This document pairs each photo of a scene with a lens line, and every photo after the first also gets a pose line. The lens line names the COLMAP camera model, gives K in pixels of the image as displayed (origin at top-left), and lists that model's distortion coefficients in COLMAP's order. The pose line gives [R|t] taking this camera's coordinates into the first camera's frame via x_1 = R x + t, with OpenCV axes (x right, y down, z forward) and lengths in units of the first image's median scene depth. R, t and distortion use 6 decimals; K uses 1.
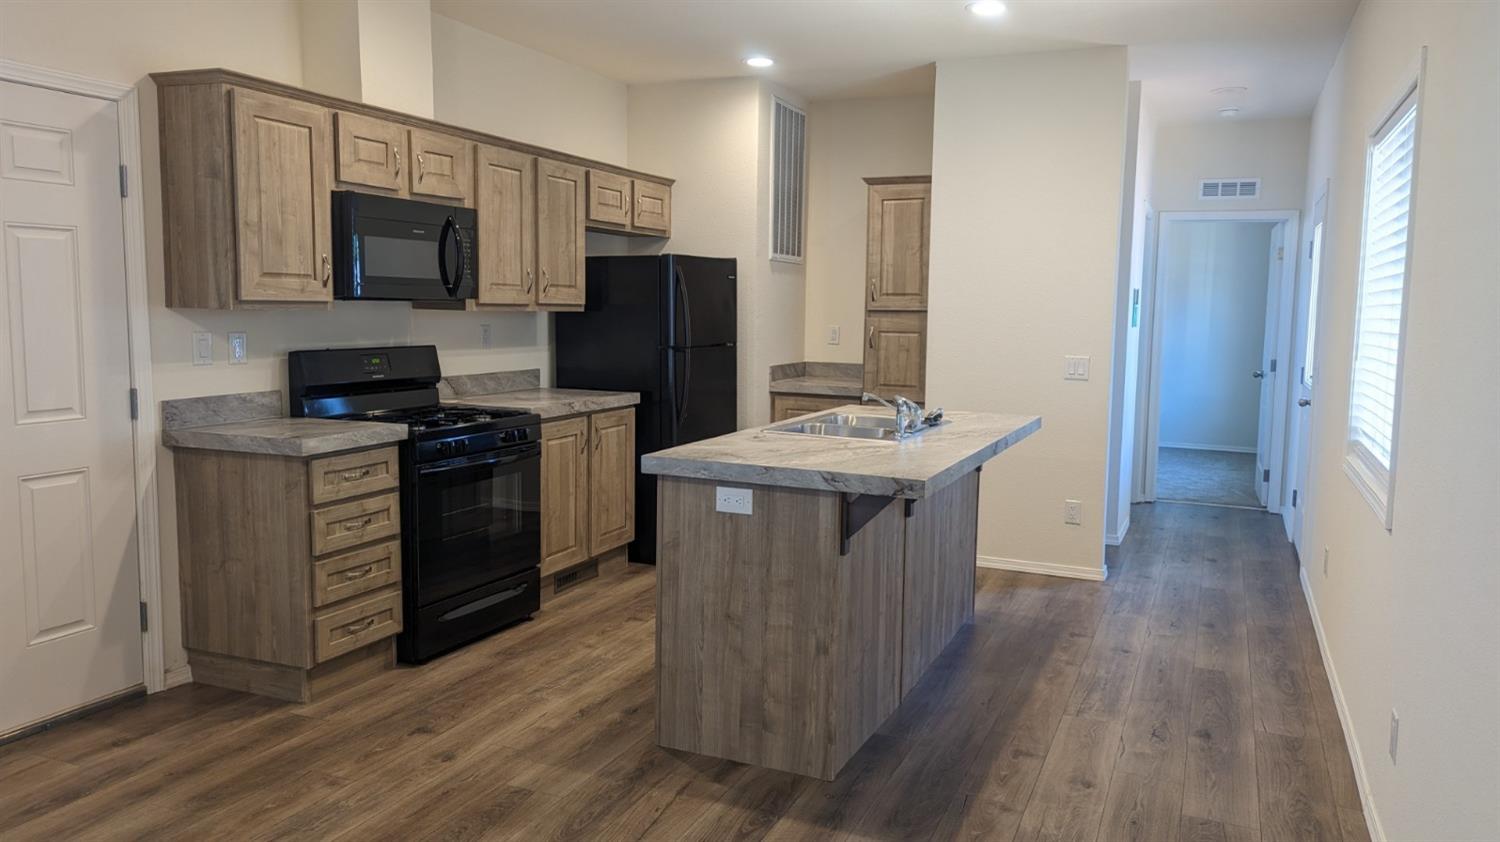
lens RADIAL K [[1068.3, 0, 750.0], [0, 1068.3, 421.0], [0, 0, 1]] dist [0.031185, -0.003354]
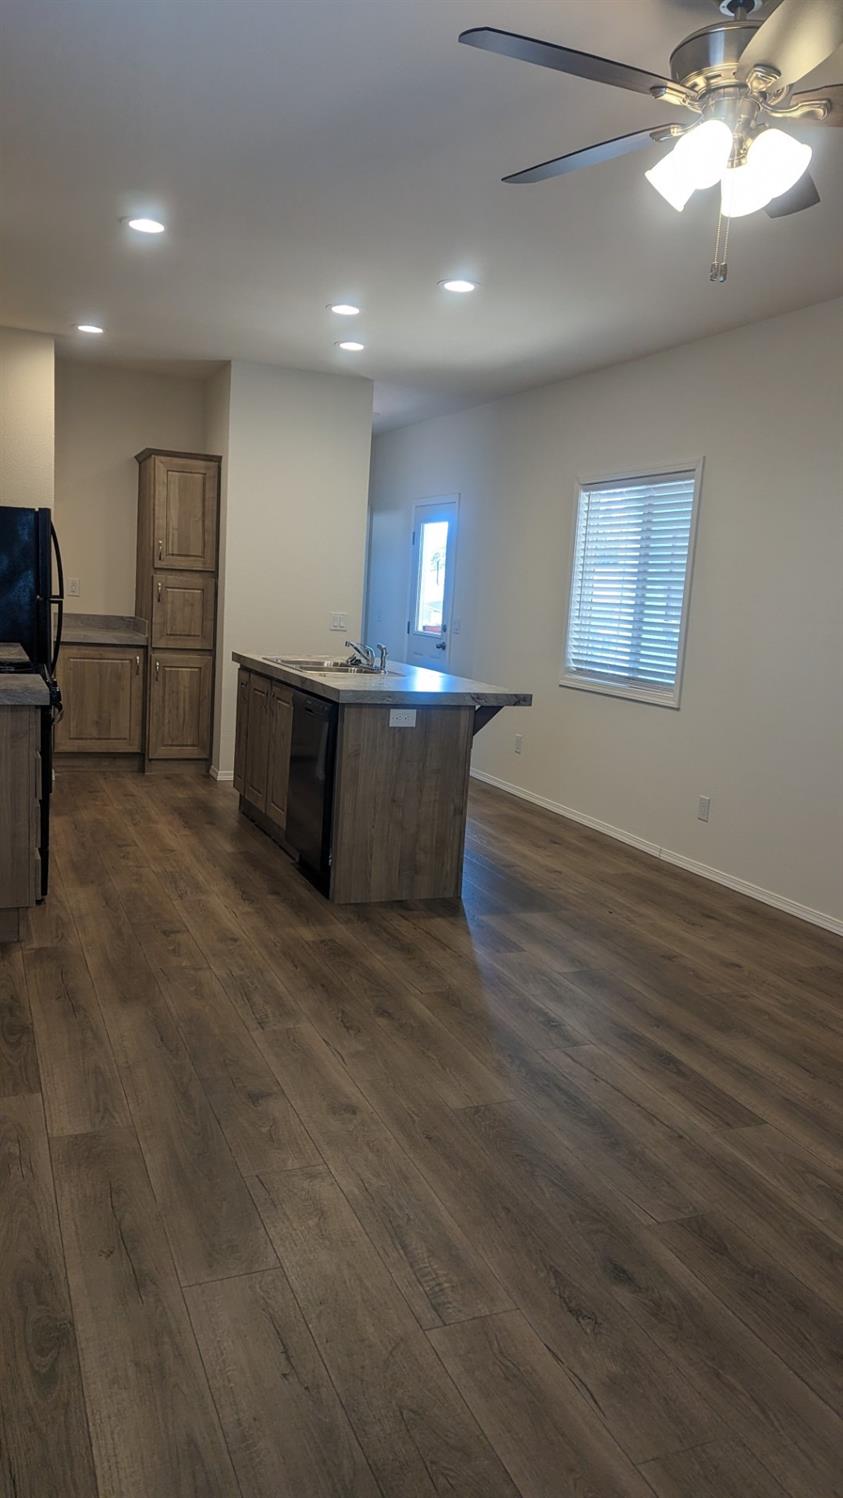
lens RADIAL K [[1066.9, 0, 428.0], [0, 1066.9, 776.1], [0, 0, 1]] dist [0.031185, -0.003354]
pose [[0.689973, -0.099422, 0.716974, -0.999143], [0.027459, 0.993404, 0.111329, -0.005732], [-0.723314, -0.057126, 0.688152, -0.004299]]
